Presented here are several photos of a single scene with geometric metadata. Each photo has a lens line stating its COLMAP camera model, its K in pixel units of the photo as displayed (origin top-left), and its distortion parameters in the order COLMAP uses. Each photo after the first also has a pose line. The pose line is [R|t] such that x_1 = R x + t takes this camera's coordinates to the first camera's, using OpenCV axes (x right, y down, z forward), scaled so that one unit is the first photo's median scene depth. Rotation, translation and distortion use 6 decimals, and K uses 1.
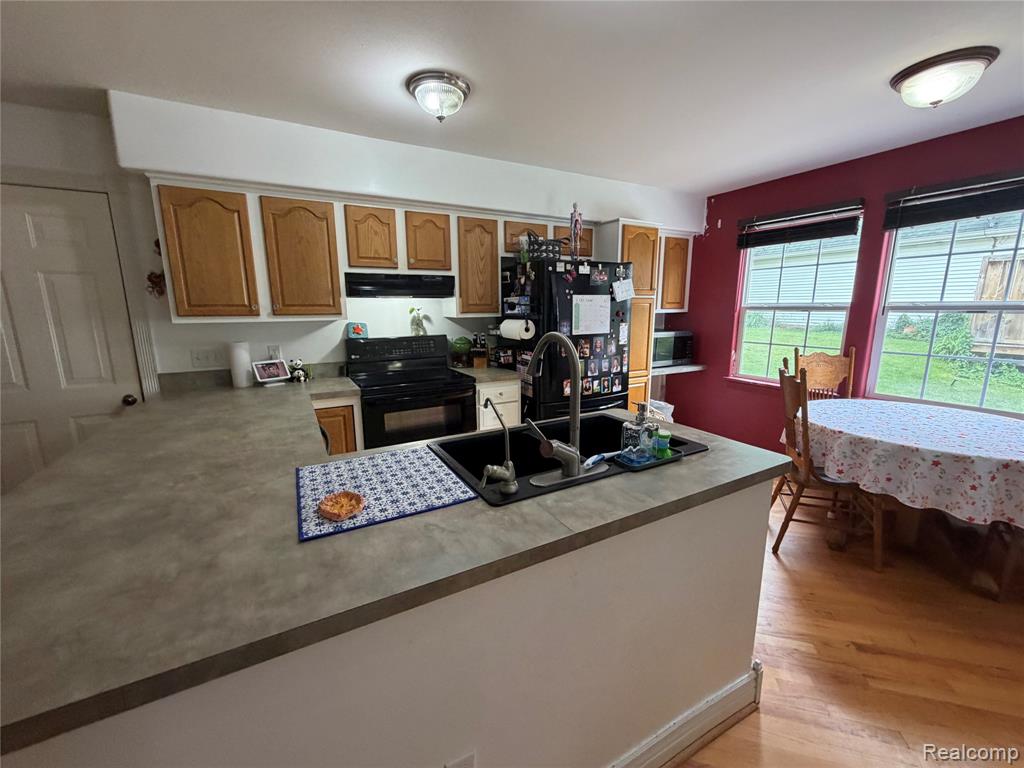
lens RADIAL K [[407.6, 0, 512.0], [0, 407.6, 384.0], [0, 0, 1]] dist [-0.001695, 0.000069]
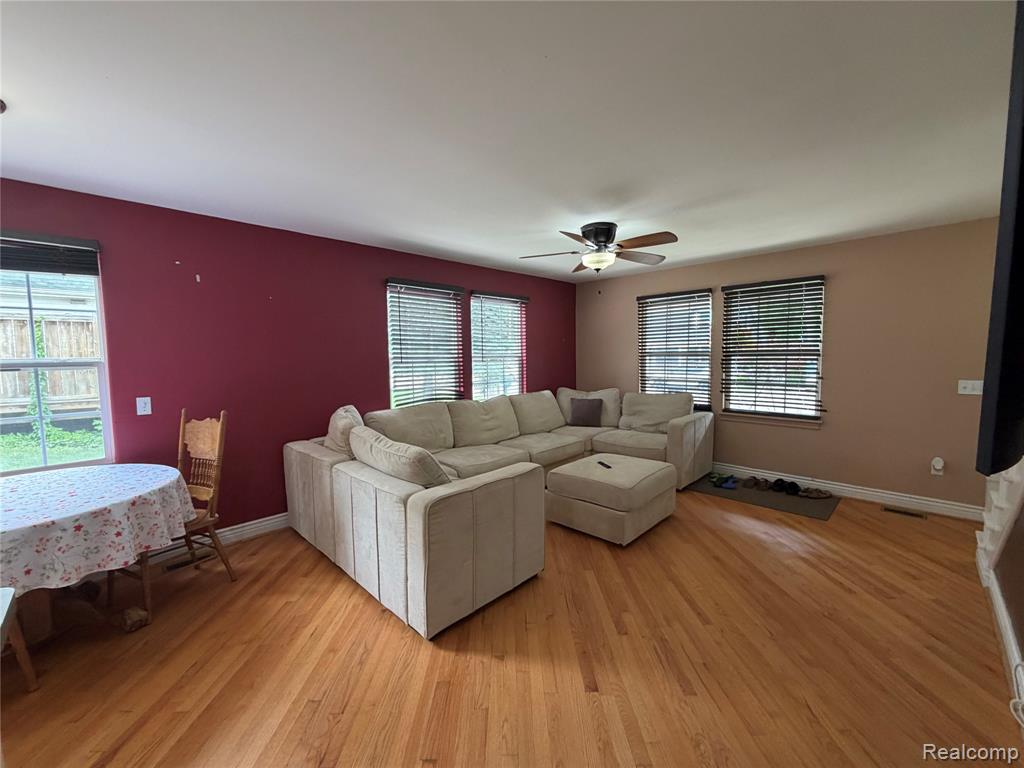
lens RADIAL K [[410.3, 0, 511.9], [0, 410.3, 380.8], [0, 0, 1]] dist [-0.002124, 0.000163]
pose [[-0.276144, -0.053182, 0.959644, -0.123870], [0.195766, 0.974424, 0.110334, -0.044857], [-0.940968, 0.218333, -0.258670, 0.234612]]
